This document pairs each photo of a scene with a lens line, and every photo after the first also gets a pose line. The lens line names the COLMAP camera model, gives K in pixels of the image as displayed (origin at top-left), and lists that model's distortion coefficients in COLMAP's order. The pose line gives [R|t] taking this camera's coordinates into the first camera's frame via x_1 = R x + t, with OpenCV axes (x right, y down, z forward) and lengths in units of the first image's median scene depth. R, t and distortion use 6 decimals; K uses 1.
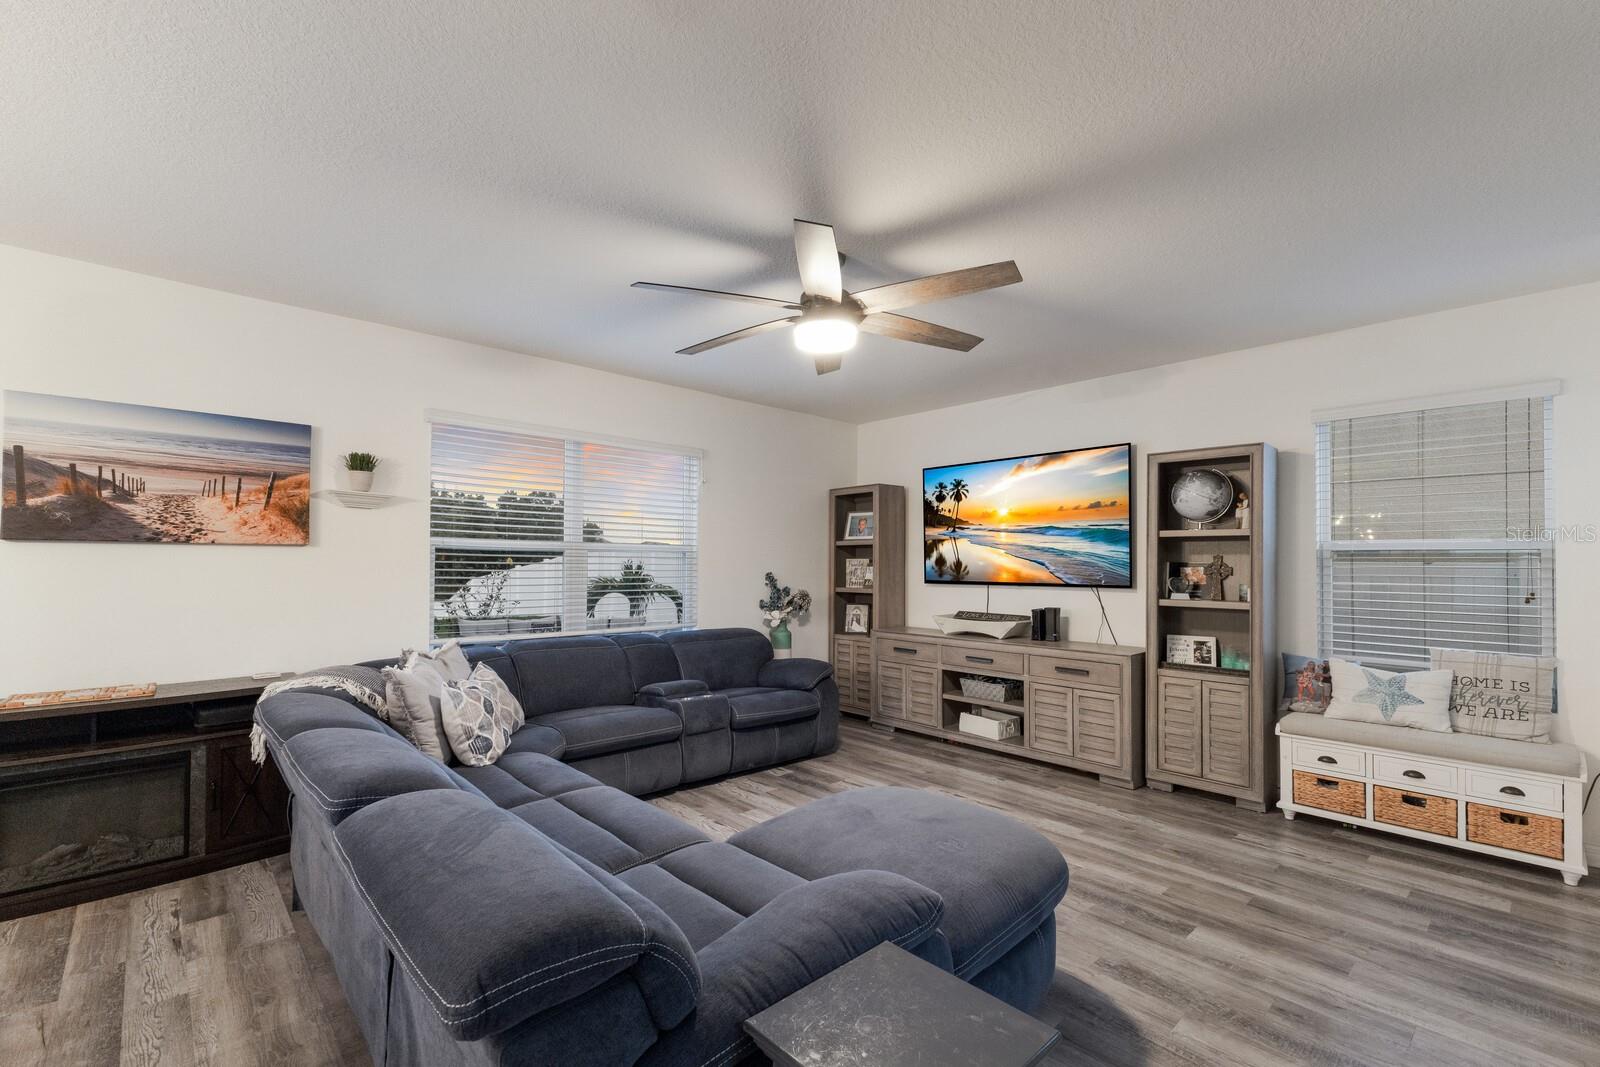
lens RADIAL K [[694.6, 0, 802.2], [0, 694.6, 553.3], [0, 0, 1]] dist [0.021540, -0.004995]
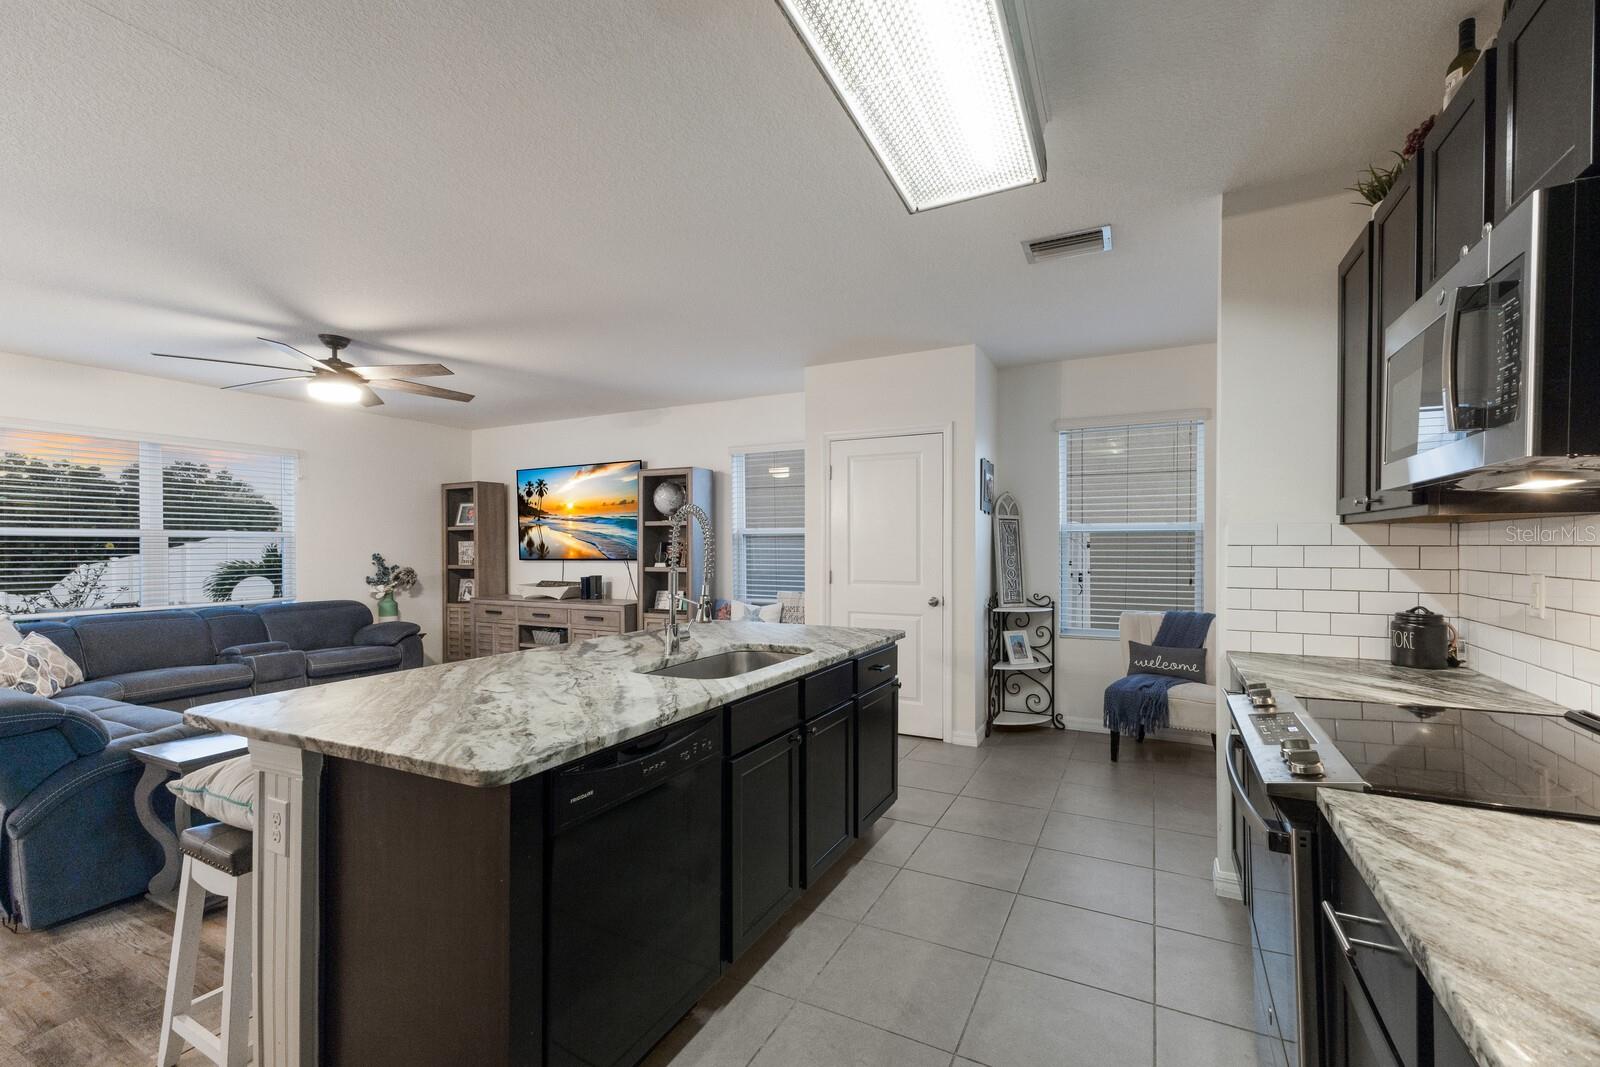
lens RADIAL K [[685.5, 0, 806.2], [0, 685.5, 549.5], [0, 0, 1]] dist [0.013611, 0.000089]
pose [[0.938855, -0.014015, 0.344029, 0.287755], [0.005680, 0.999666, 0.025225, -0.006405], [-0.344267, -0.021728, 0.938620, -0.442493]]
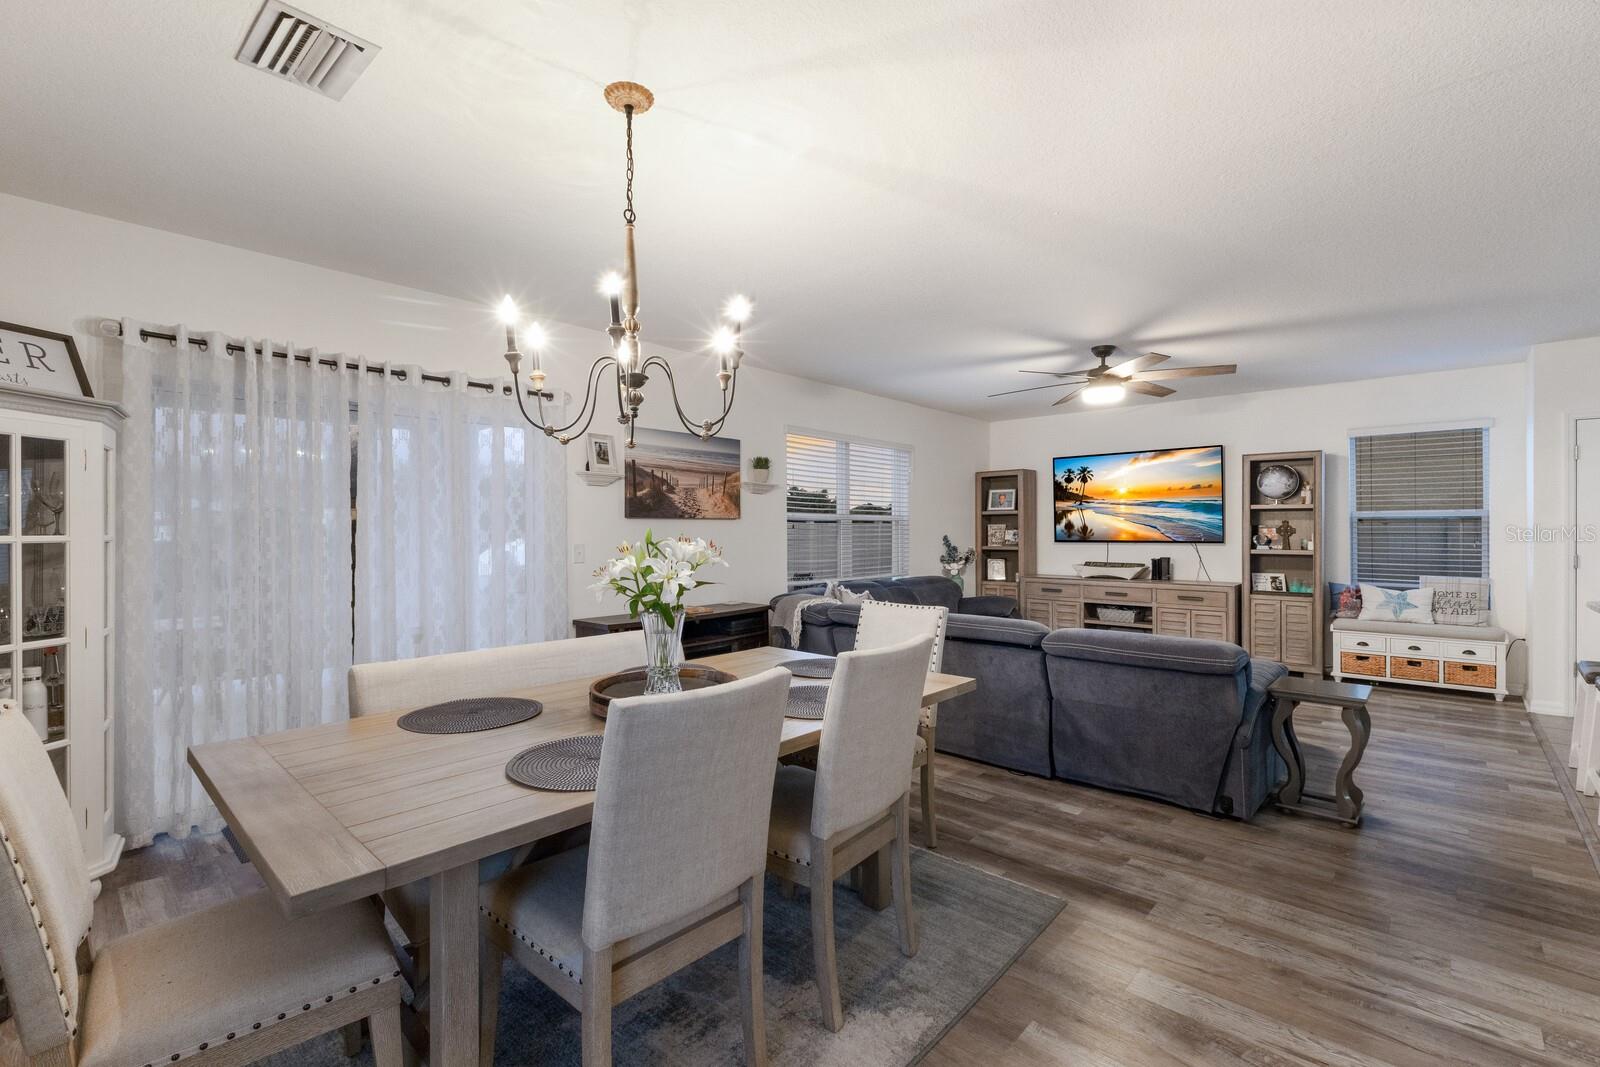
lens RADIAL K [[702.7, 0, 797.9], [0, 702.7, 527.5], [0, 0, 1]] dist [0.001030, -0.000153]
pose [[0.996749, -0.007909, 0.080186, -0.531732], [0.006877, 0.999890, 0.013139, -0.008927], [-0.080281, -0.012545, 0.996693, -0.405688]]
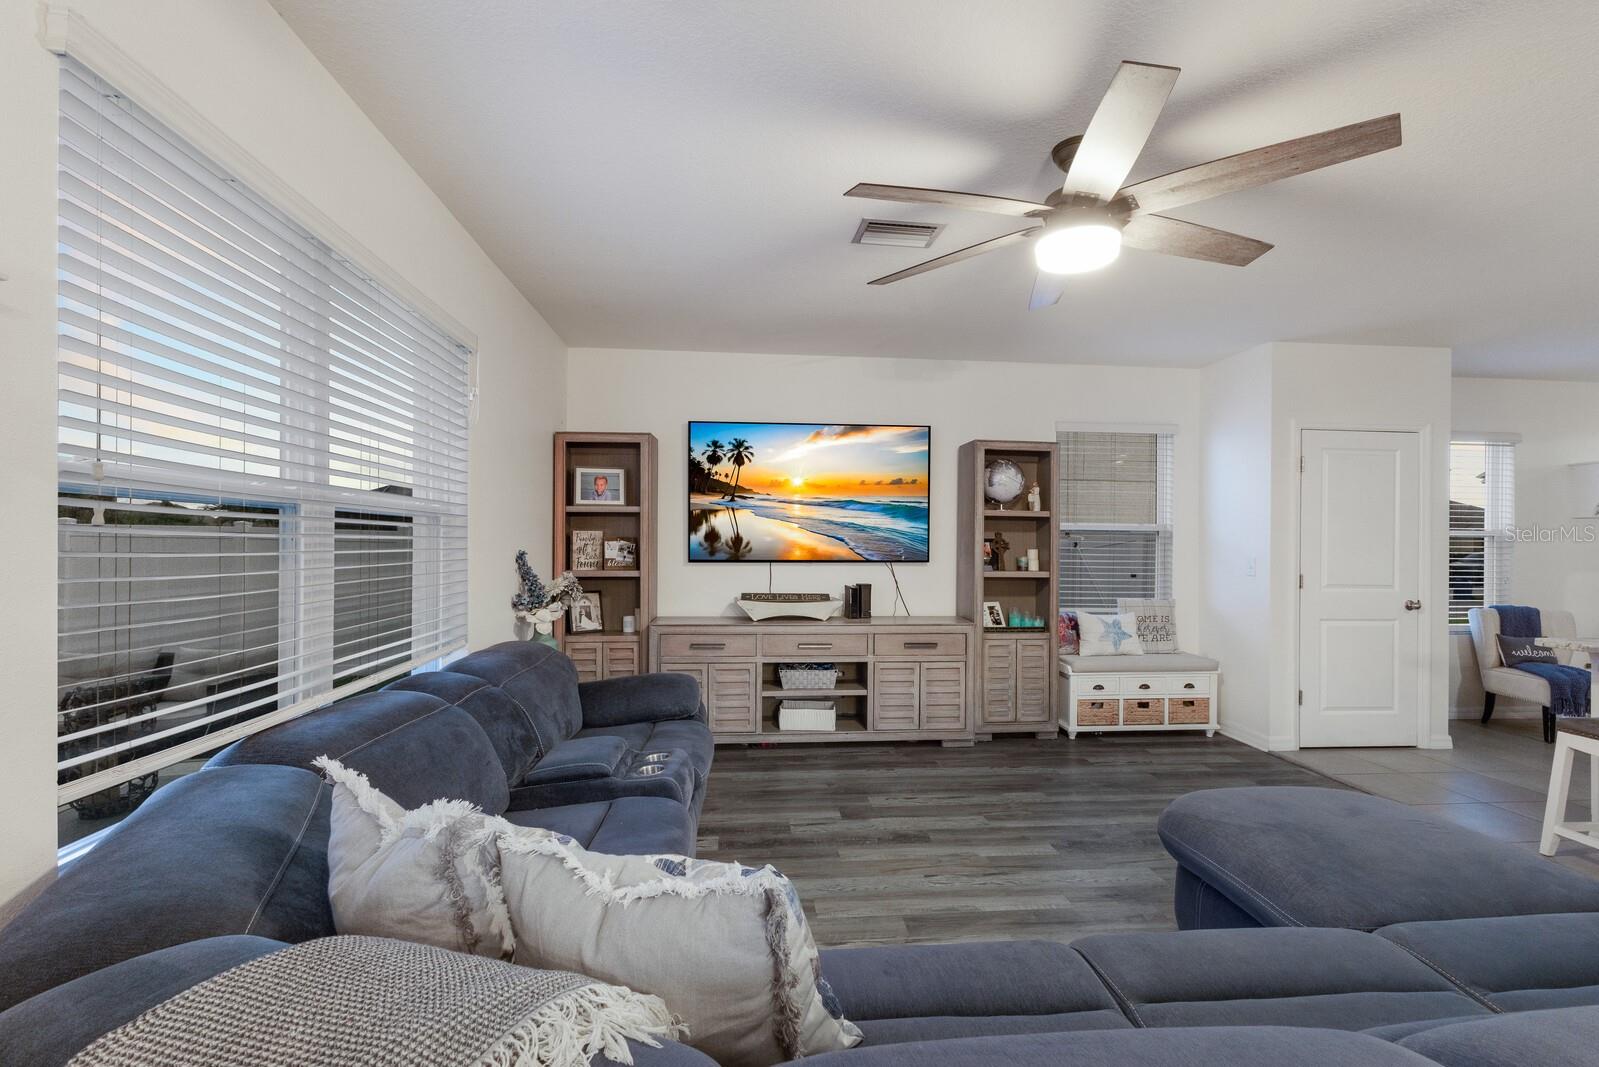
lens RADIAL K [[707.5, 0, 794.4], [0, 707.5, 545.4], [0, 0, 1]] dist [0.001146, 0.000011]
pose [[0.609099, -0.004162, 0.793083, -0.494542], [-0.016778, 0.999695, 0.018132, 0.007870], [-0.792916, -0.024351, 0.608844, 0.483489]]
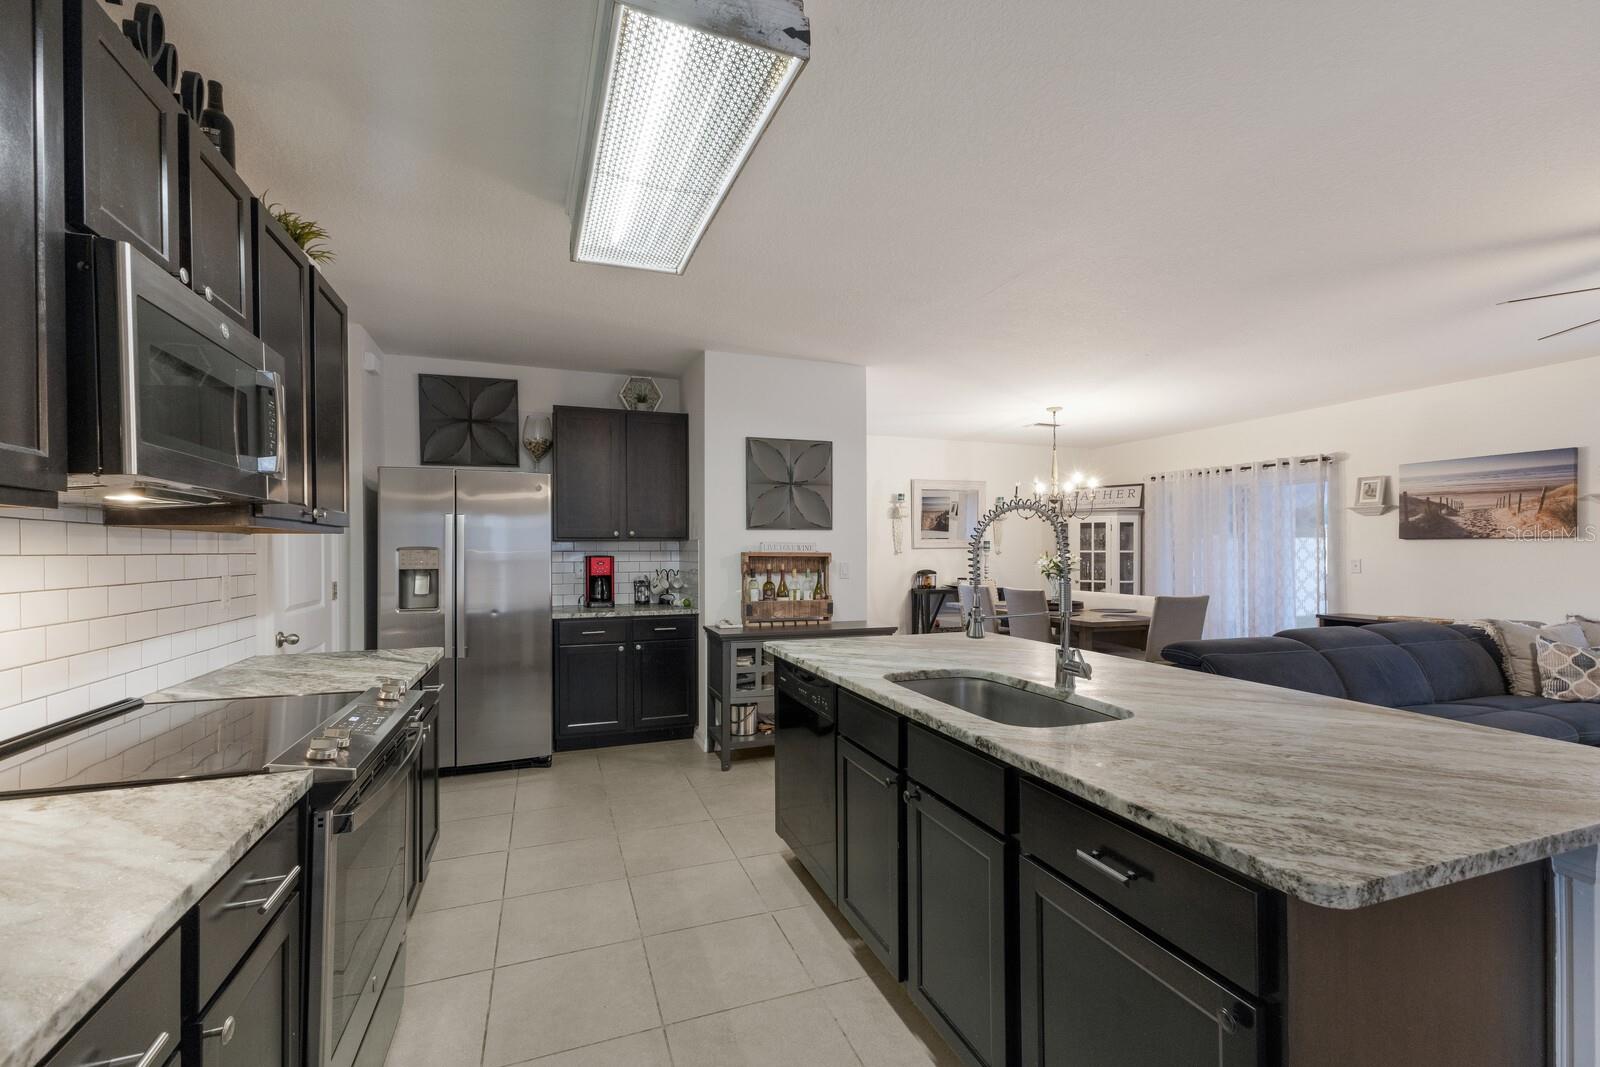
lens RADIAL K [[685.5, 0, 806.2], [0, 685.5, 549.5], [0, 0, 1]] dist [0.013611, 0.000089]
pose [[-0.379104, -0.005950, -0.925335, 0.823045], [0.013305, 0.999841, -0.011880, 0.006743], [0.925258, -0.016815, -0.378965, 0.109764]]
